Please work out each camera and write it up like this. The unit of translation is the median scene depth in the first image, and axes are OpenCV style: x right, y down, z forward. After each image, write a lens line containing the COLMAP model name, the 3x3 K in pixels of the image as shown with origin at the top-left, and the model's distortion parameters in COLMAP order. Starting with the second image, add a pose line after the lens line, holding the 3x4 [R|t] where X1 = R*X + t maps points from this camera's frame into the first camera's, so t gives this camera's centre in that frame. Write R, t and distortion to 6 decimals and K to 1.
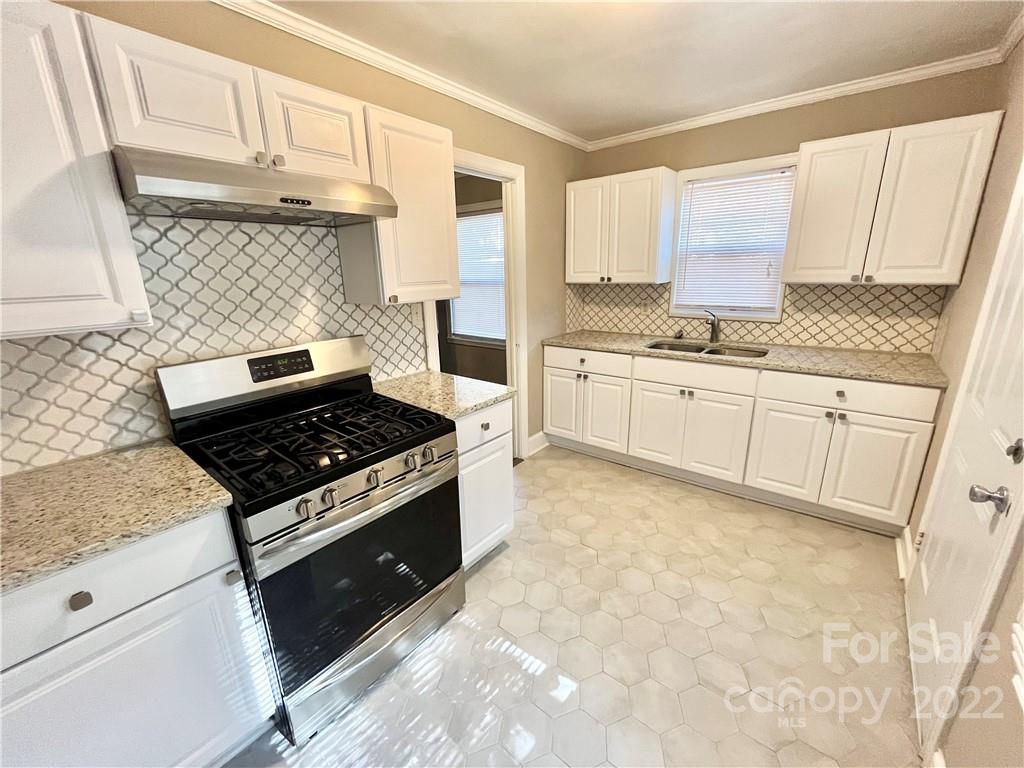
lens RADIAL K [[411.4, 0, 508.3], [0, 411.4, 384.0], [0, 0, 1]] dist [-0.003491, -0.000341]
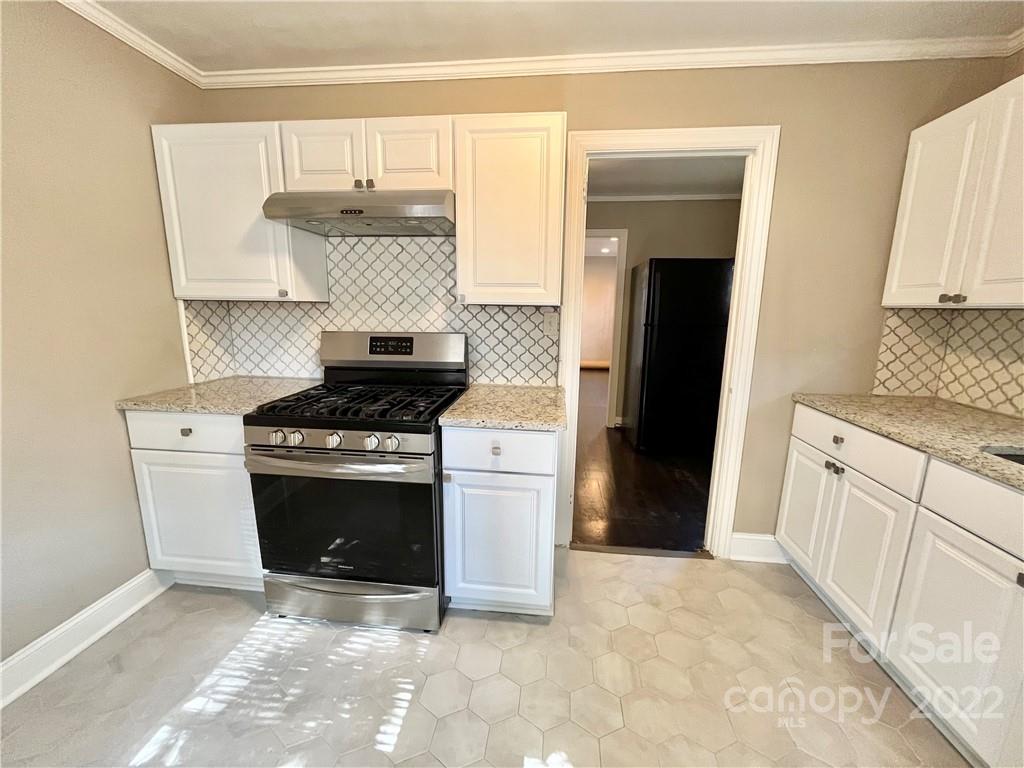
lens RADIAL K [[411.4, 0, 509.7], [0, 411.4, 383.3], [0, 0, 1]] dist [-0.003491, -0.000341]
pose [[0.543710, 0.186966, -0.818183, 0.510652], [-0.250563, 0.966572, 0.054367, -0.067938], [0.800998, 0.175447, 0.572382, 0.425260]]
